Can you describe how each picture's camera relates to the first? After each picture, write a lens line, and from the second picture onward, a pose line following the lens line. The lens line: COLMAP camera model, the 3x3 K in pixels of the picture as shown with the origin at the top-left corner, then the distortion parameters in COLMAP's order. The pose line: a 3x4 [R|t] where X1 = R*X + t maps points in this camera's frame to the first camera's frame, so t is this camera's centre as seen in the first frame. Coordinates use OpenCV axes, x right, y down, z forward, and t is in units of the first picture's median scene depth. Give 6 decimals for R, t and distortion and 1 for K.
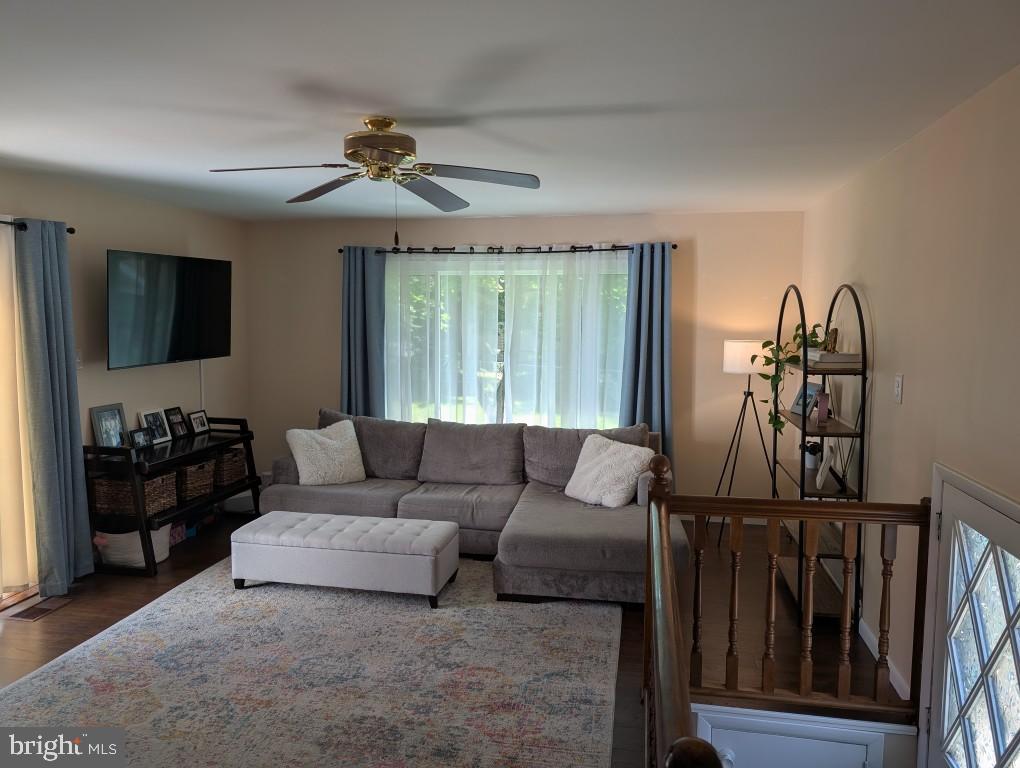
lens RADIAL K [[726.1, 0, 510.0], [0, 726.1, 384.0], [0, 0, 1]] dist [0.011742, -0.000406]
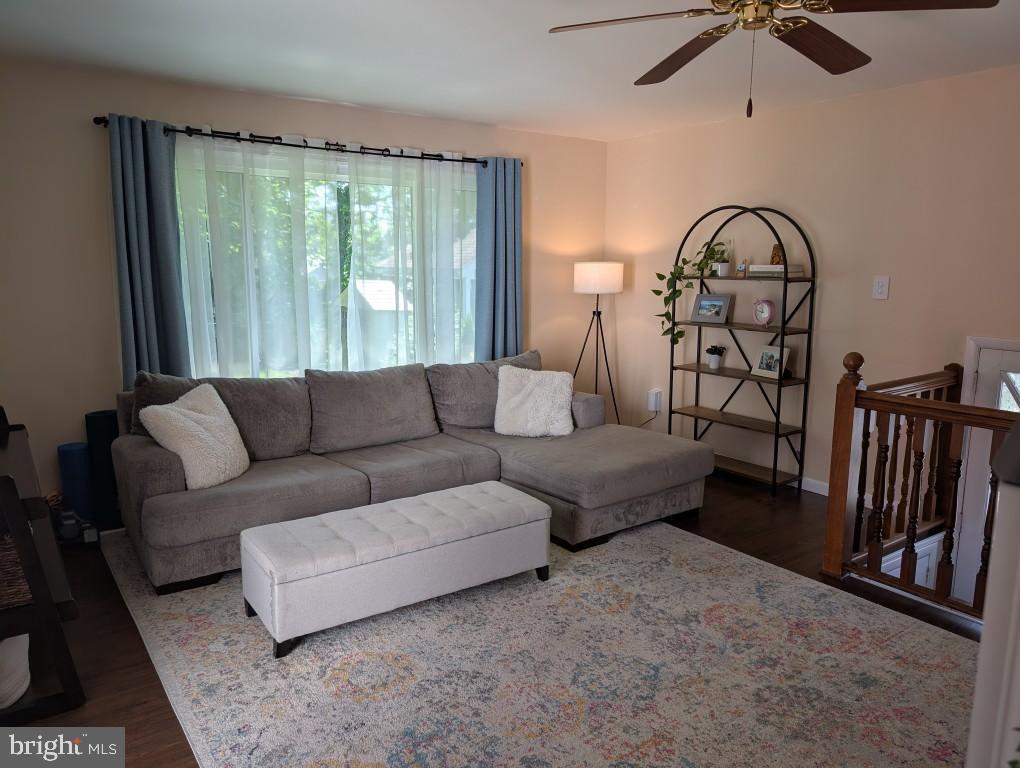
lens RADIAL K [[717.4, 0, 510.5], [0, 717.4, 400.3], [0, 0, 1]] dist [0.006512, -0.000558]
pose [[0.695139, -0.136216, 0.705852, -0.601795], [0.066620, 0.989865, 0.125417, -0.000176], [-0.715782, -0.040159, 0.697168, 0.411584]]
